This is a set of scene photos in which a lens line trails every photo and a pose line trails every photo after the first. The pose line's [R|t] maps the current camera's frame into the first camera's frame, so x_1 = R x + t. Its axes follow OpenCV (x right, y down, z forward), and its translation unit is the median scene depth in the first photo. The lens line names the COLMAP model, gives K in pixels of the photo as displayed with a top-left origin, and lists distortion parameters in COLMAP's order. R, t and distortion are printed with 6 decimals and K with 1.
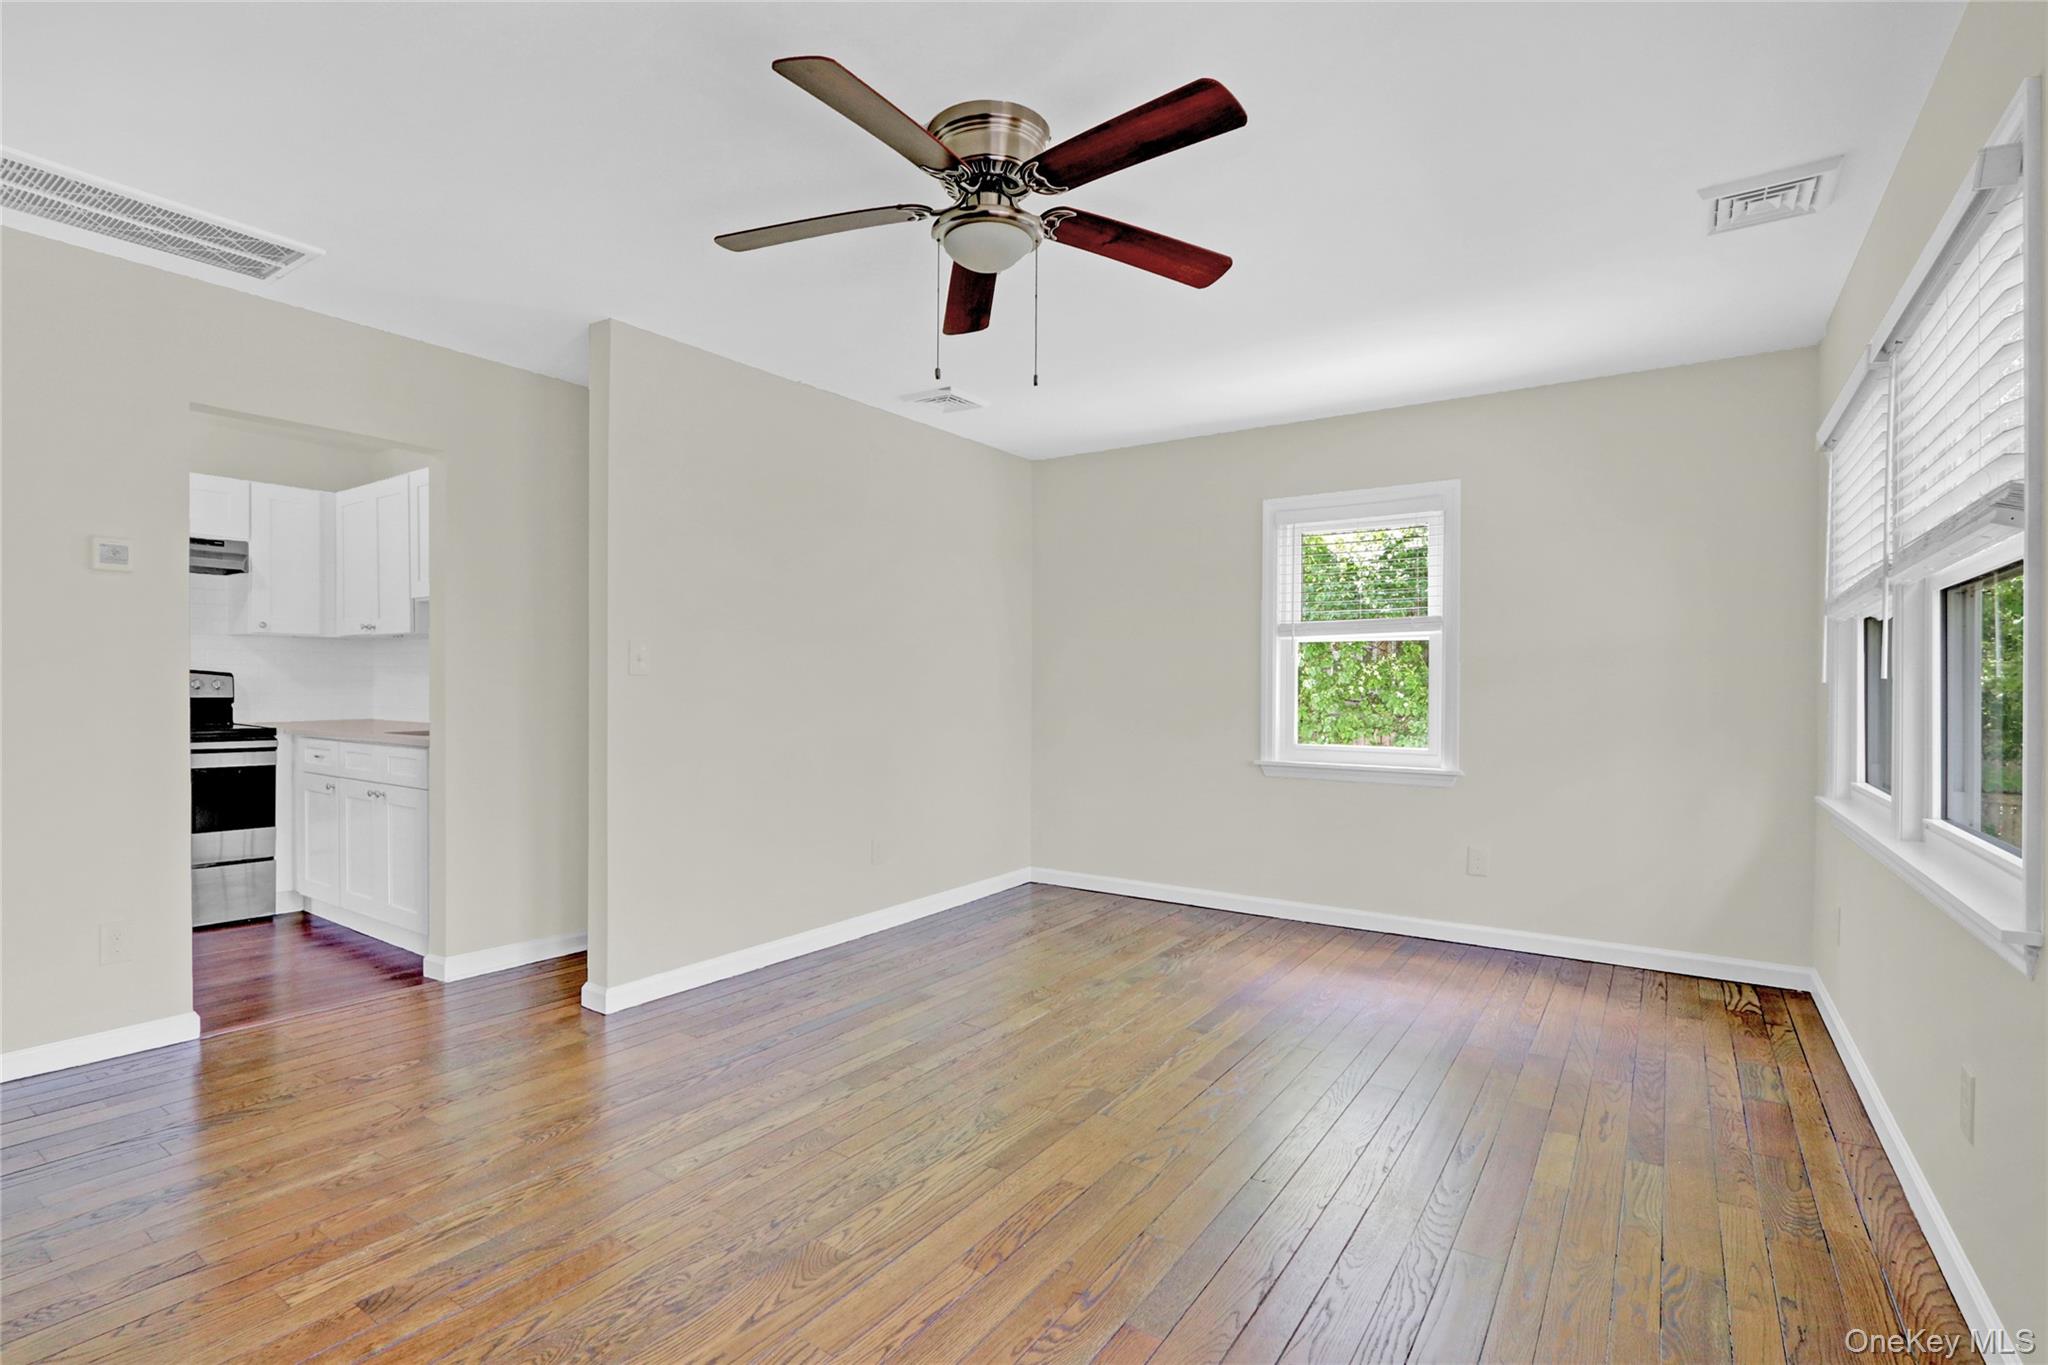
lens RADIAL K [[959.3, 0, 1012.6], [0, 959.3, 694.0], [0, 0, 1]] dist [0.002494, 0.000409]
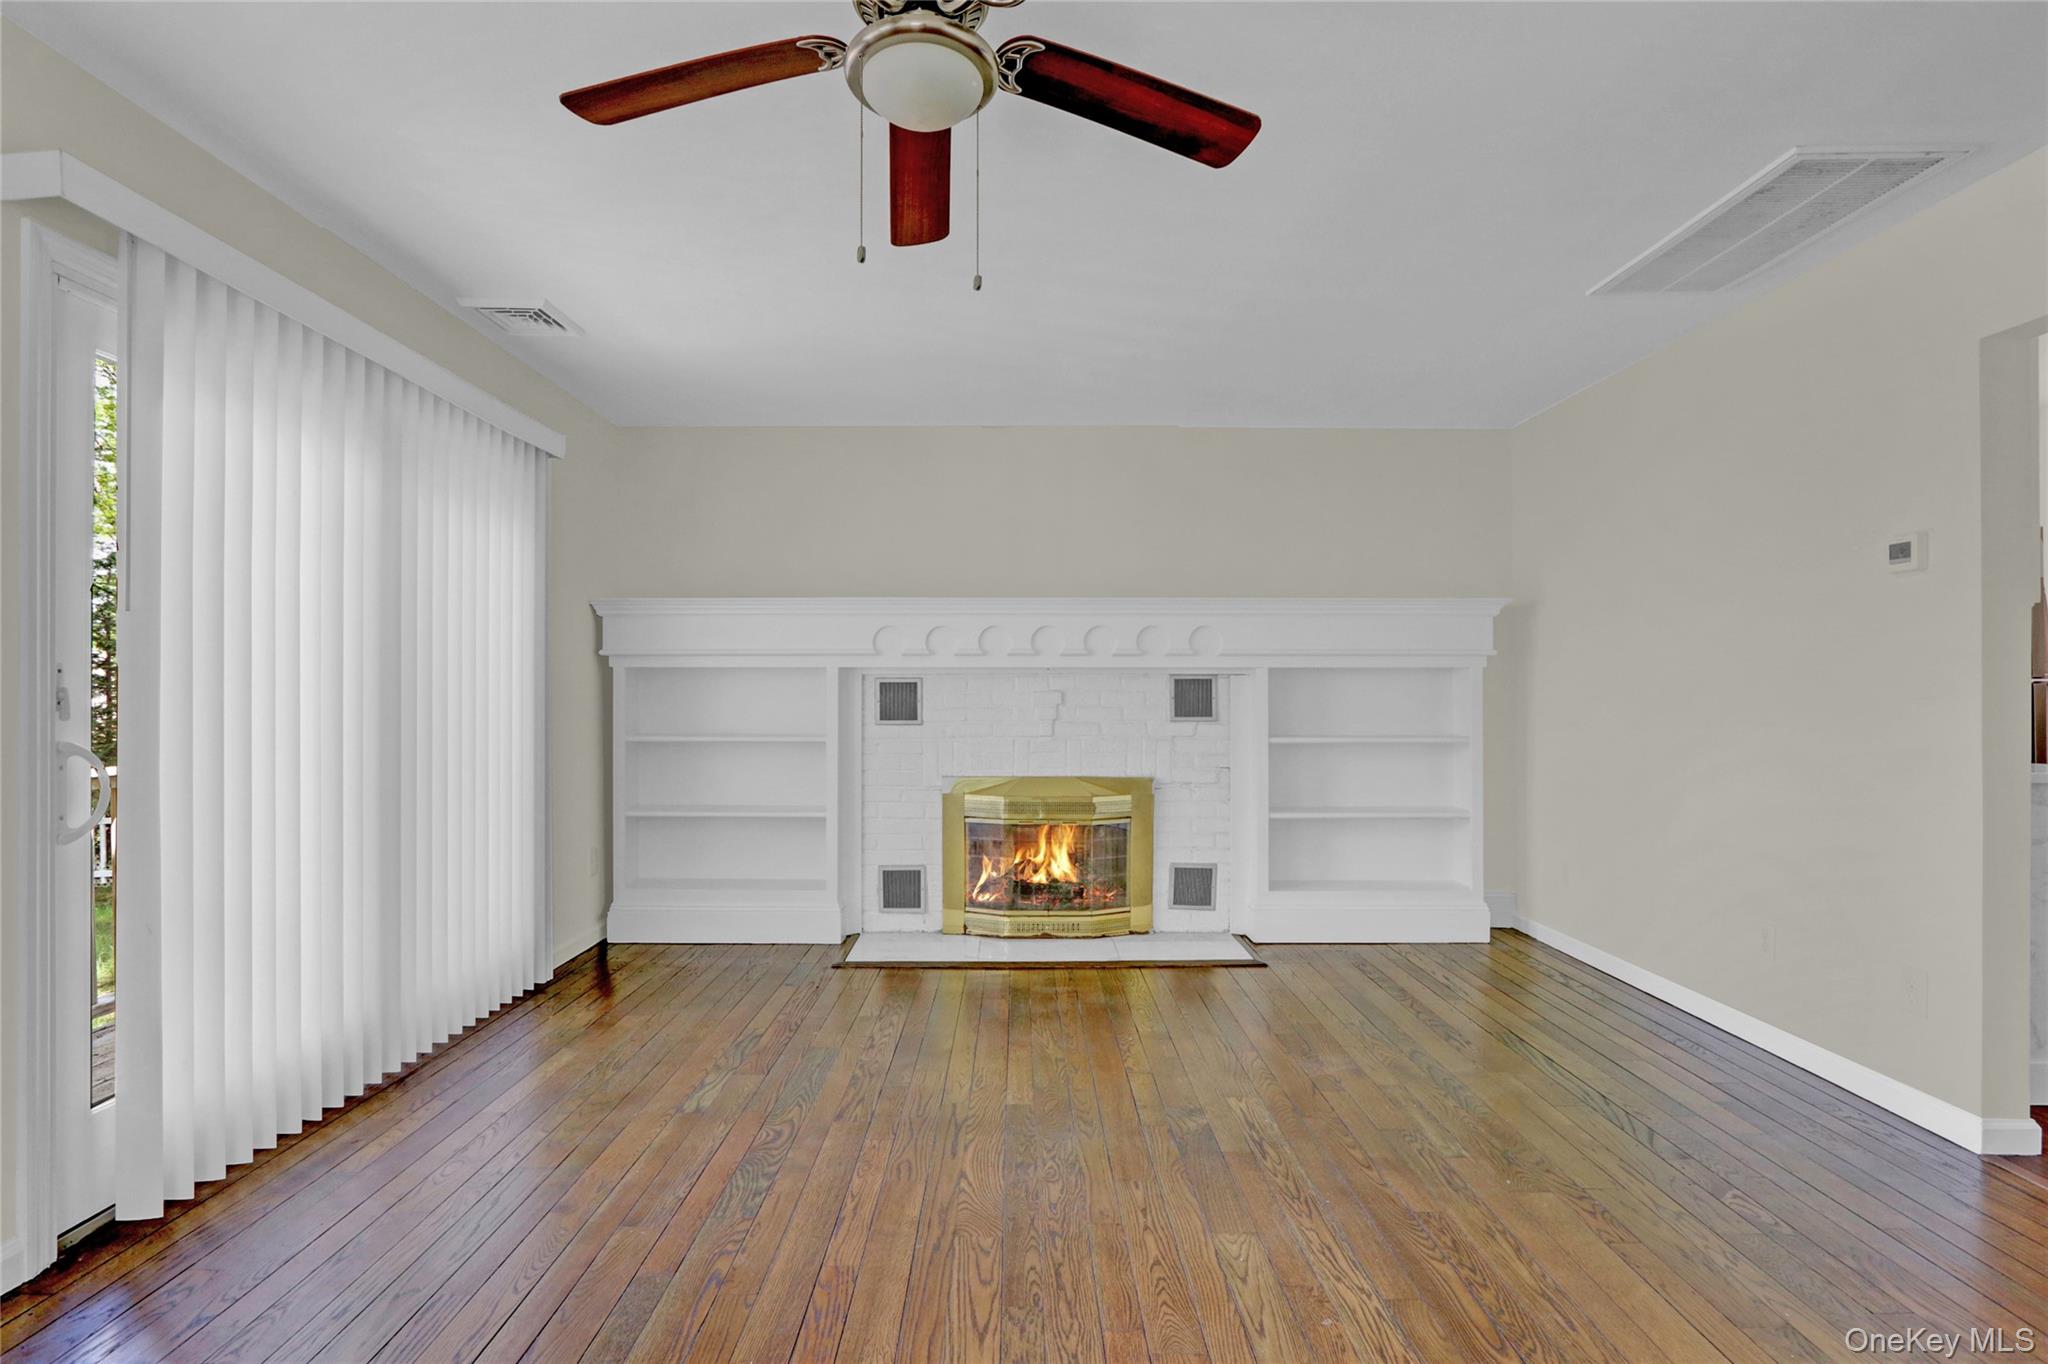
lens RADIAL K [[959.3, 0, 1006.8], [0, 959.3, 694.3], [0, 0, 1]] dist [0.002494, 0.000409]
pose [[-0.833073, -0.004743, -0.553143, 0.342423], [-0.001916, 0.999982, -0.005689, -0.005487], [0.553160, -0.003680, -0.833067, 1.768075]]
